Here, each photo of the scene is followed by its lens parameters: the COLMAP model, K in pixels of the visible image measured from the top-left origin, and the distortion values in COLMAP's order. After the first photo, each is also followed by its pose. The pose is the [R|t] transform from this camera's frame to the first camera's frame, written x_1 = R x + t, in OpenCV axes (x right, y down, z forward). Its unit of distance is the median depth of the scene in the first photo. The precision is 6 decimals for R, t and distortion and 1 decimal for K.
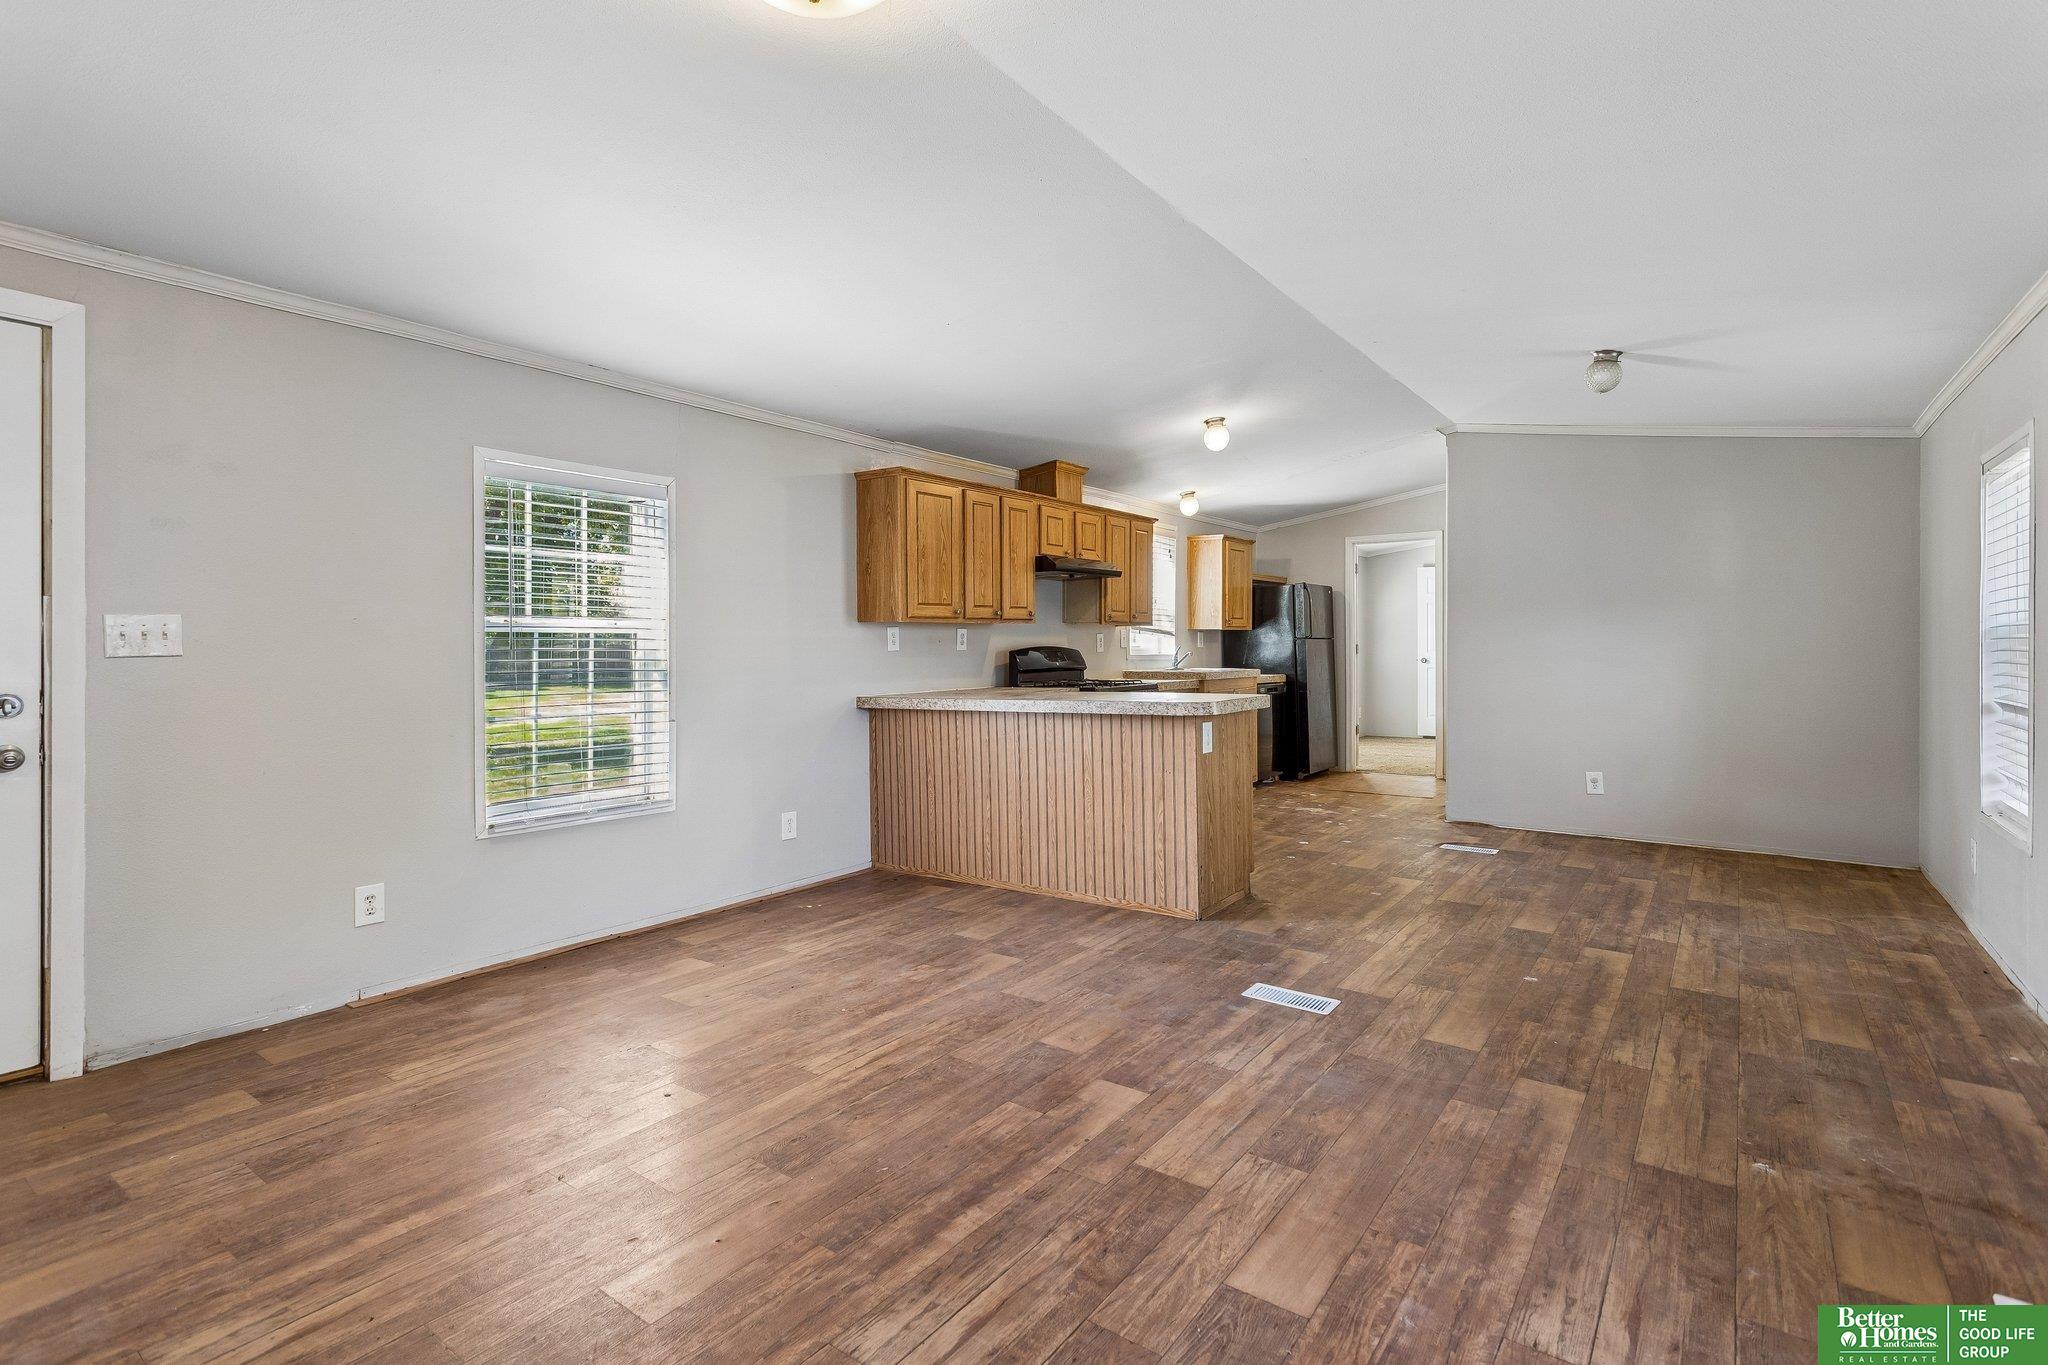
lens RADIAL K [[986.3, 0, 1020.0], [0, 986.3, 640.0], [0, 0, 1]] dist [-0.003282, 0.000344]
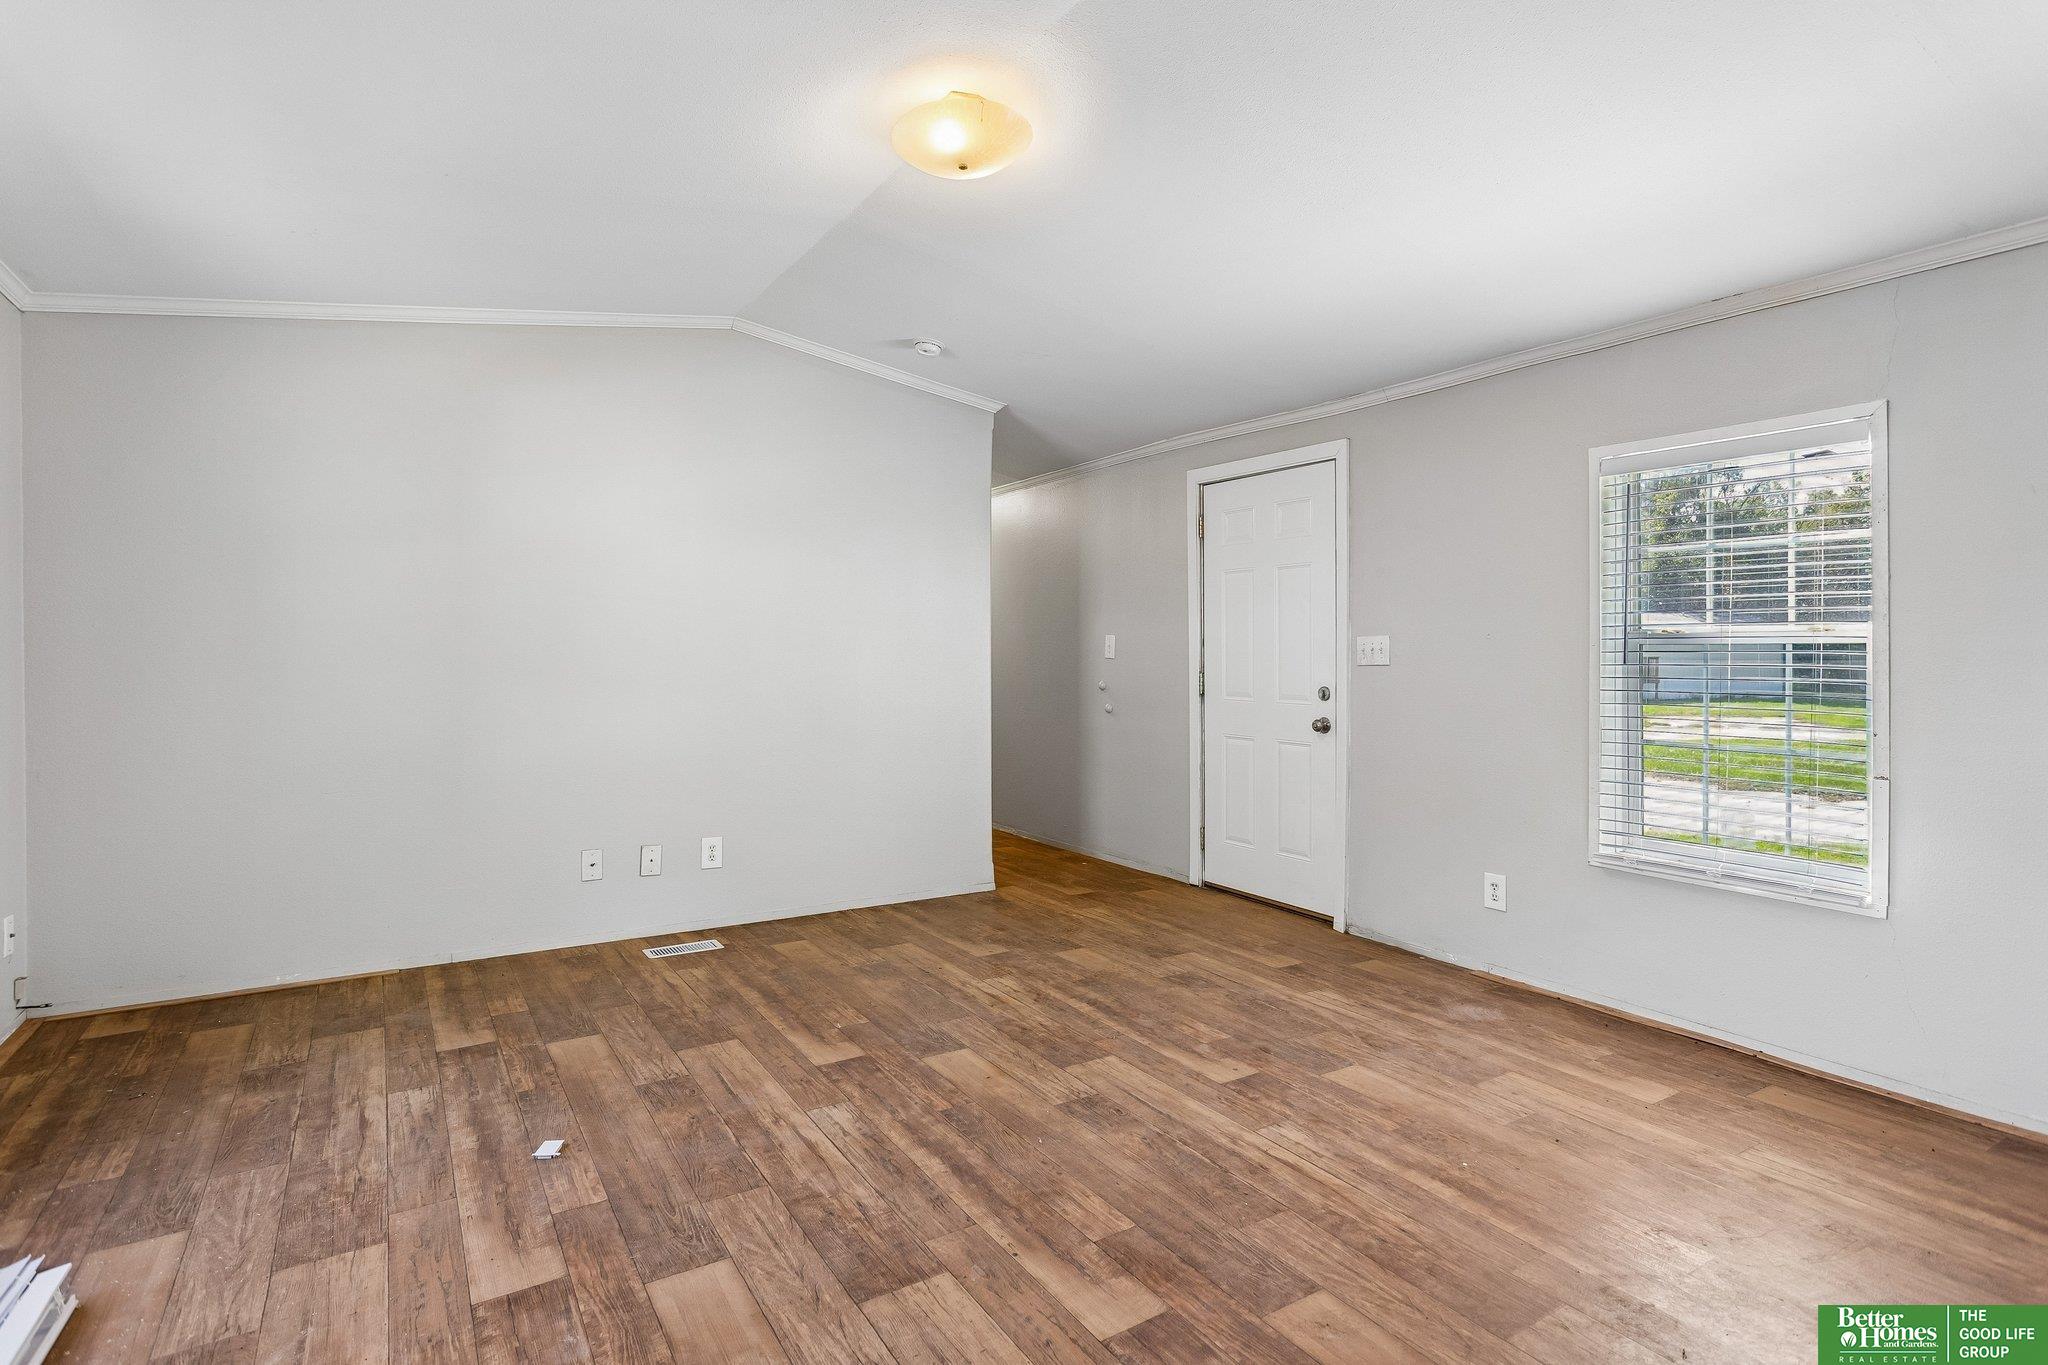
lens RADIAL K [[1040.2, 0, 1033.7], [0, 1040.2, 657.7], [0, 0, 1]] dist [-0.000512, -0.000011]
pose [[-0.376667, 0.002977, -0.926344, 0.857281], [0.001815, 0.999995, 0.002476, 0.000976], [0.926347, -0.000749, -0.376671, 1.318826]]
